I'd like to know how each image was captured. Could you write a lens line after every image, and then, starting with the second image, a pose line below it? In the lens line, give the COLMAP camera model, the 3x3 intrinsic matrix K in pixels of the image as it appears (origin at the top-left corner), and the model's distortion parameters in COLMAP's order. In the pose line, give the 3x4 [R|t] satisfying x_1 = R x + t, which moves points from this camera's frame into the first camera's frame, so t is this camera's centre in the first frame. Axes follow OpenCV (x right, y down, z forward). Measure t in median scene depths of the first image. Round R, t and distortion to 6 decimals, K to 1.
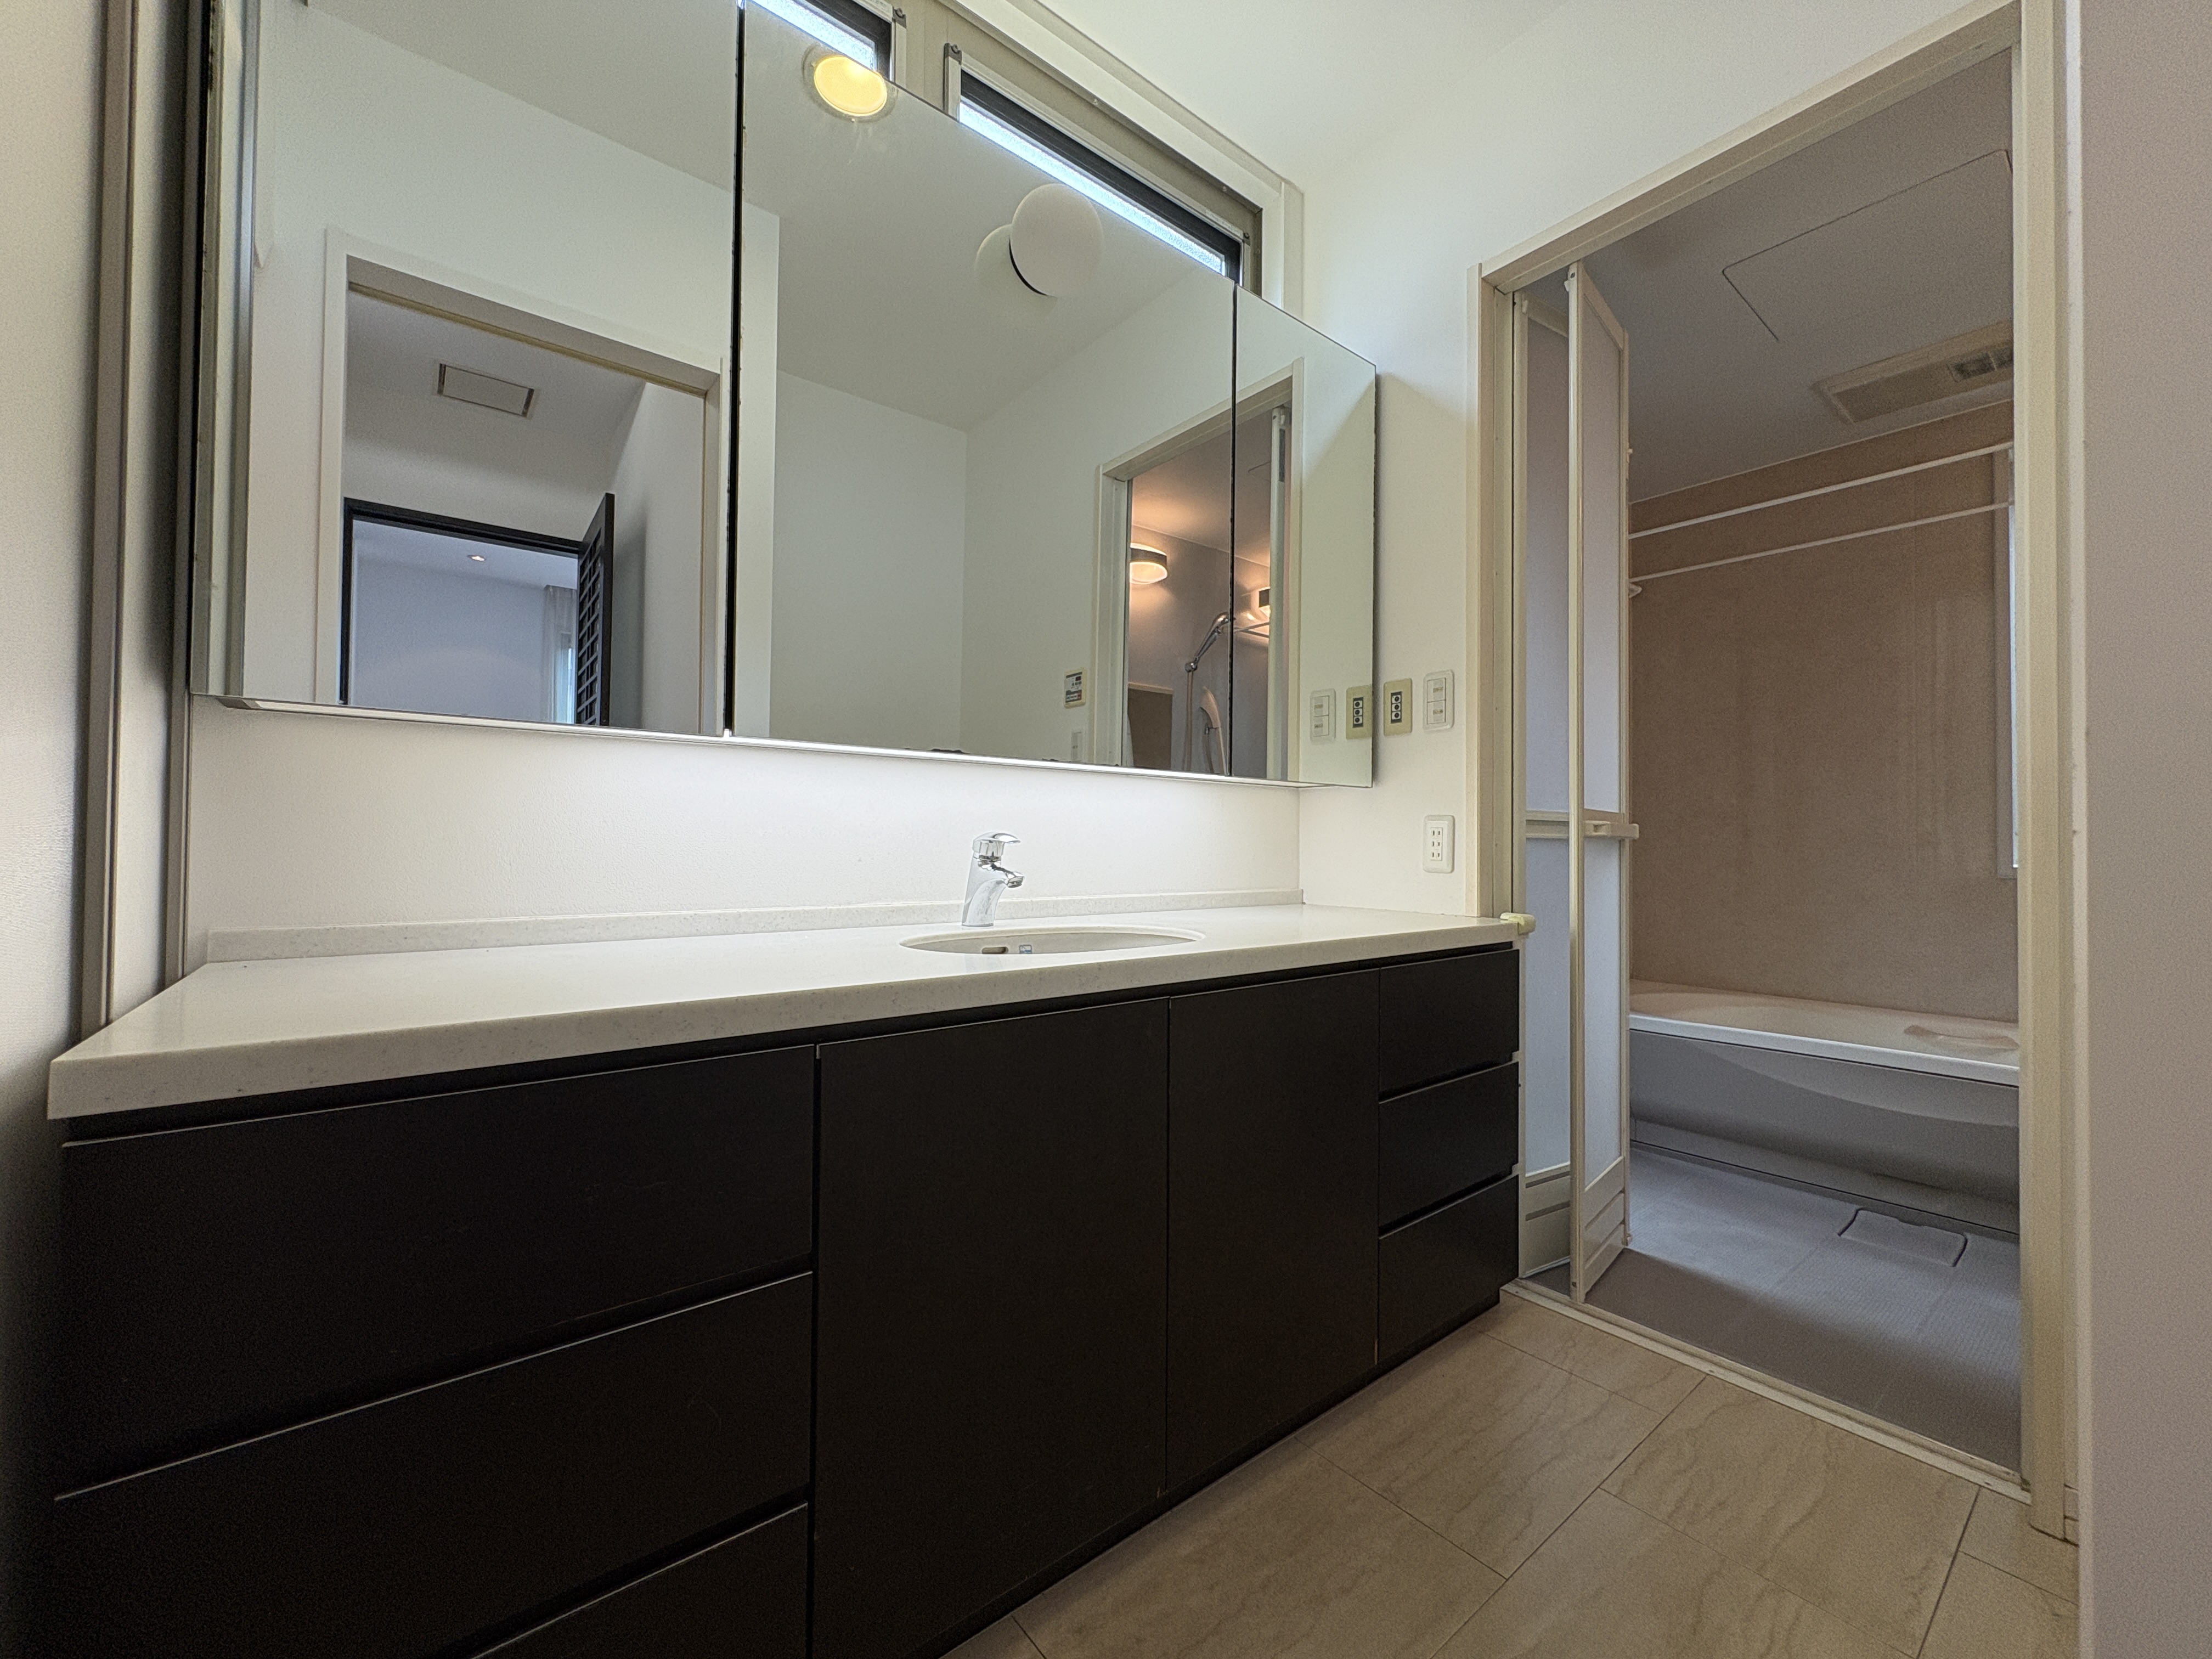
lens RADIAL K [[881.6, 0, 1106.8], [0, 881.6, 841.7], [0, 0, 1]] dist [0.000200, -0.000165]
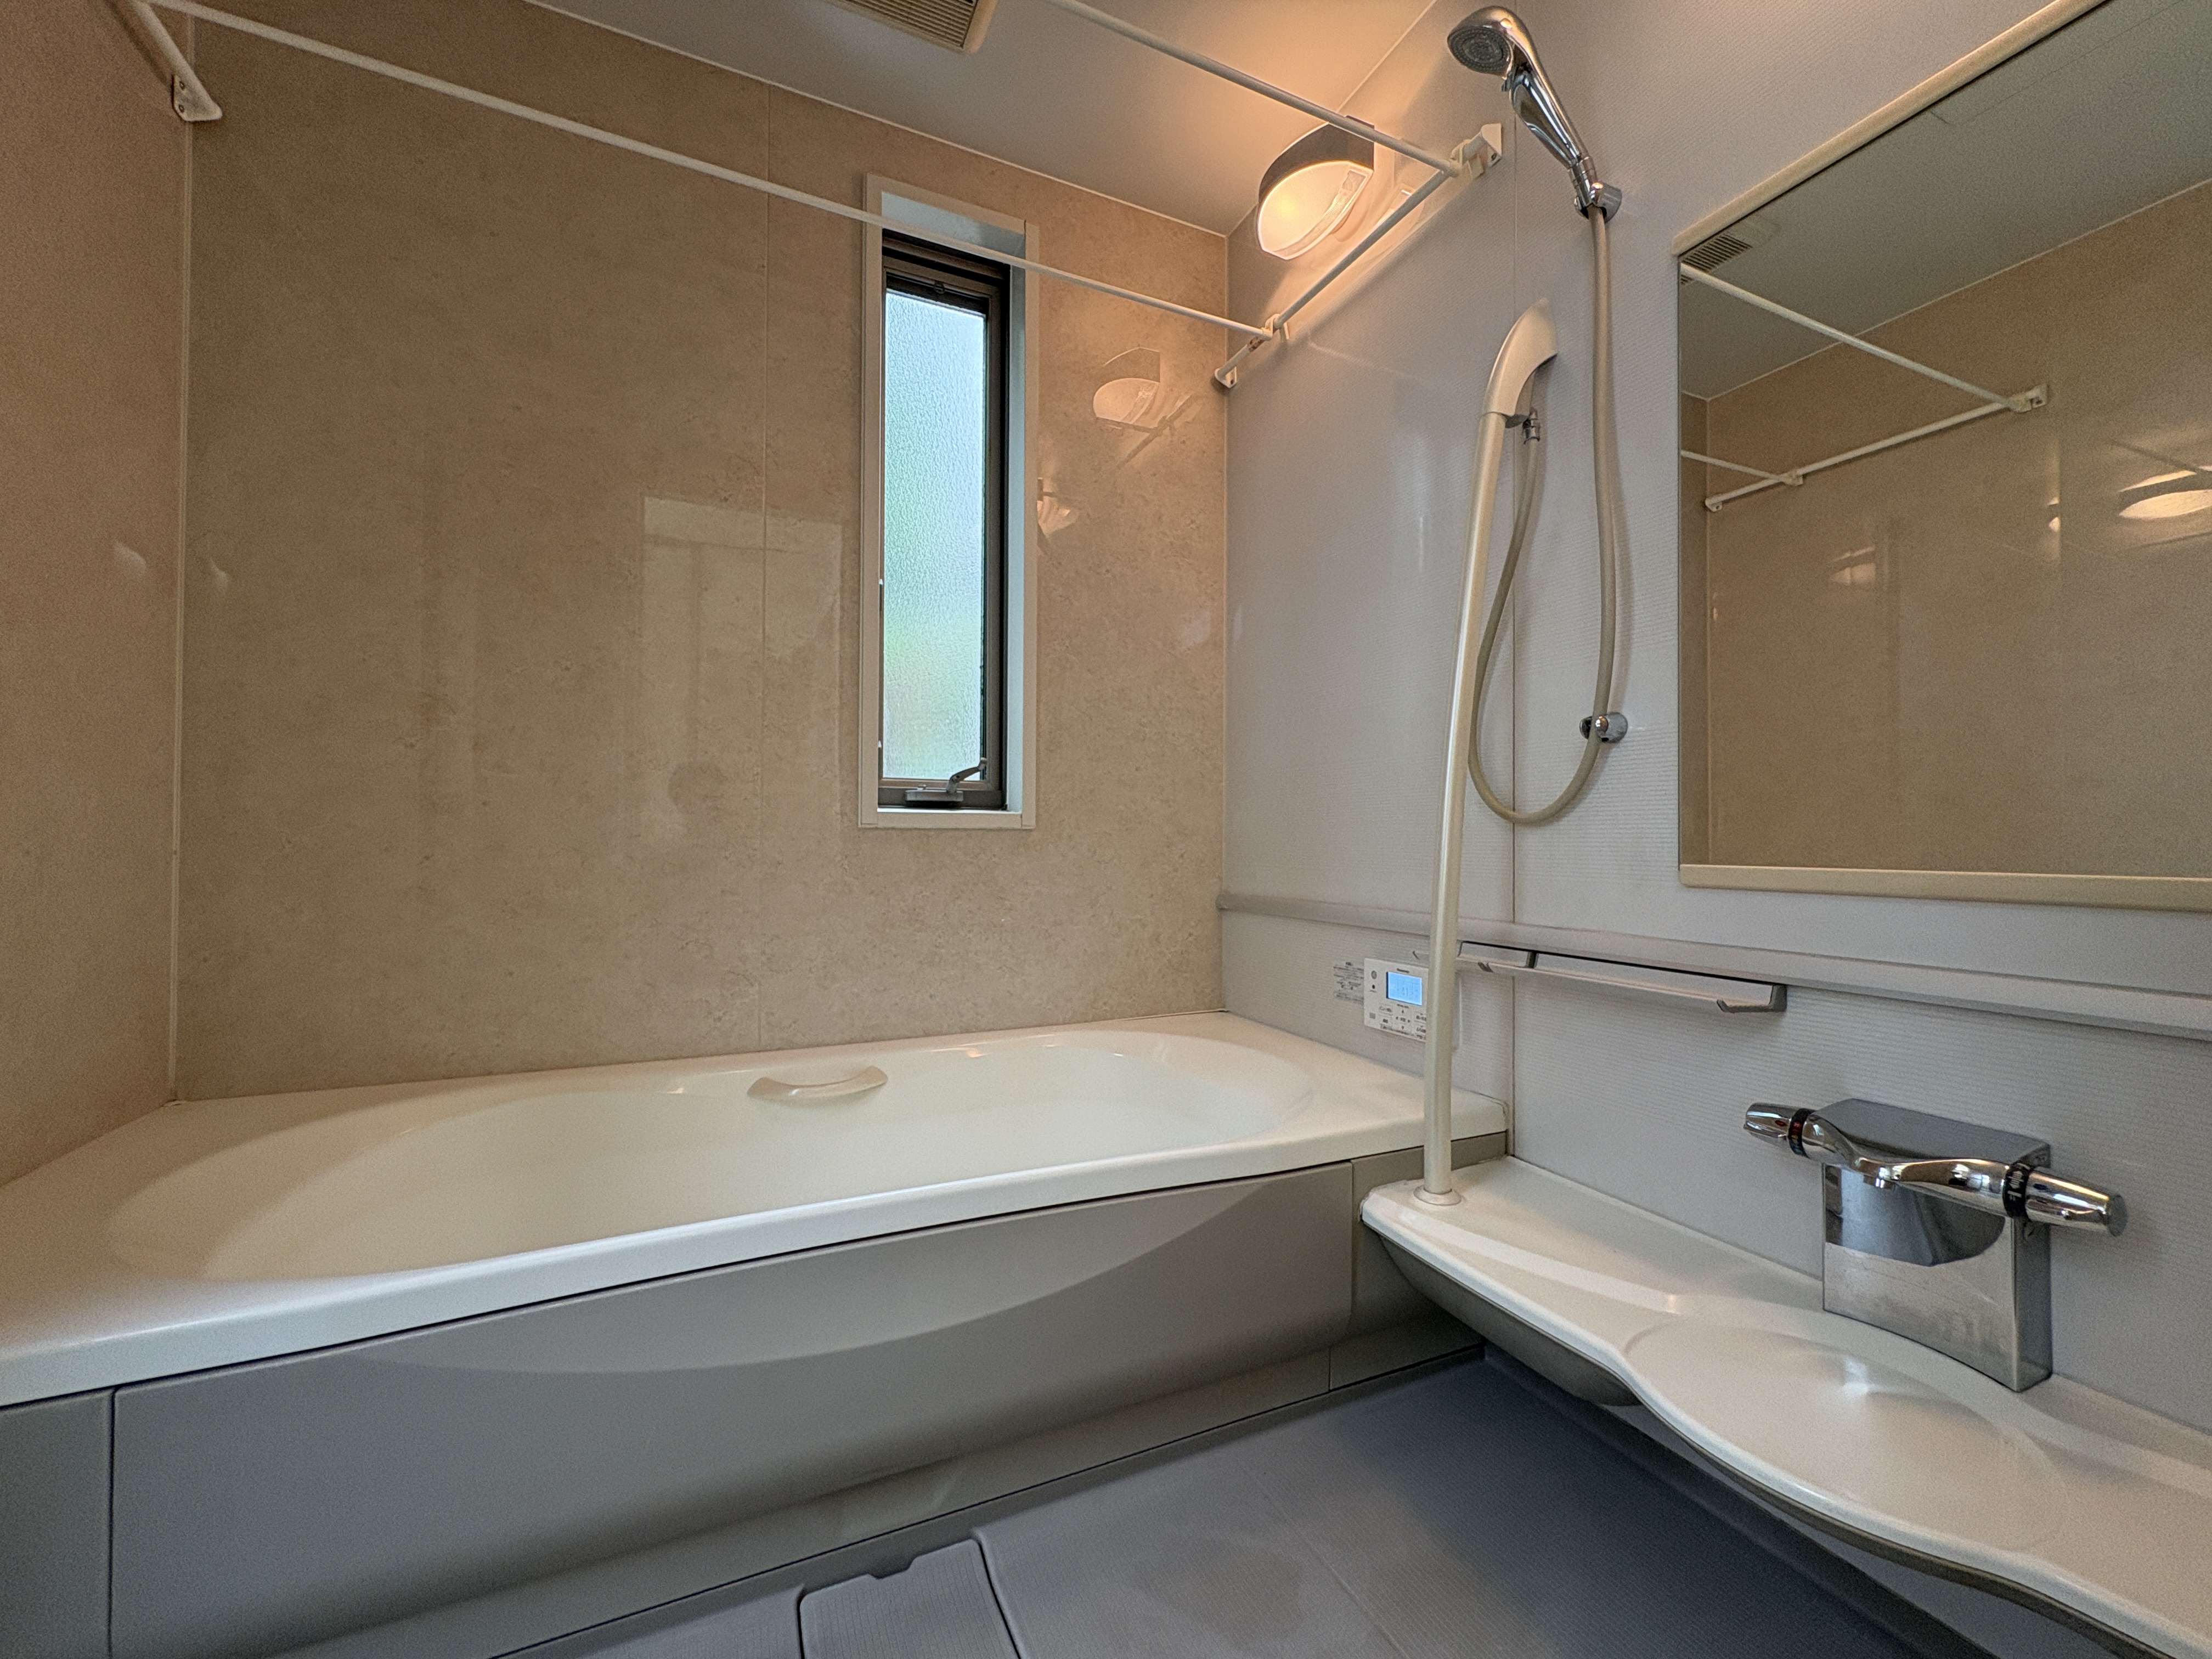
lens RADIAL K [[881.6, 0, 1105.8], [0, 881.6, 833.8], [0, 0, 1]] dist [0.000200, -0.000165]
pose [[0.240865, -0.000612, 0.970558, 0.403669], [-0.016741, 0.999848, 0.004785, 0.037946], [-0.970414, -0.017401, 0.240818, 0.645034]]
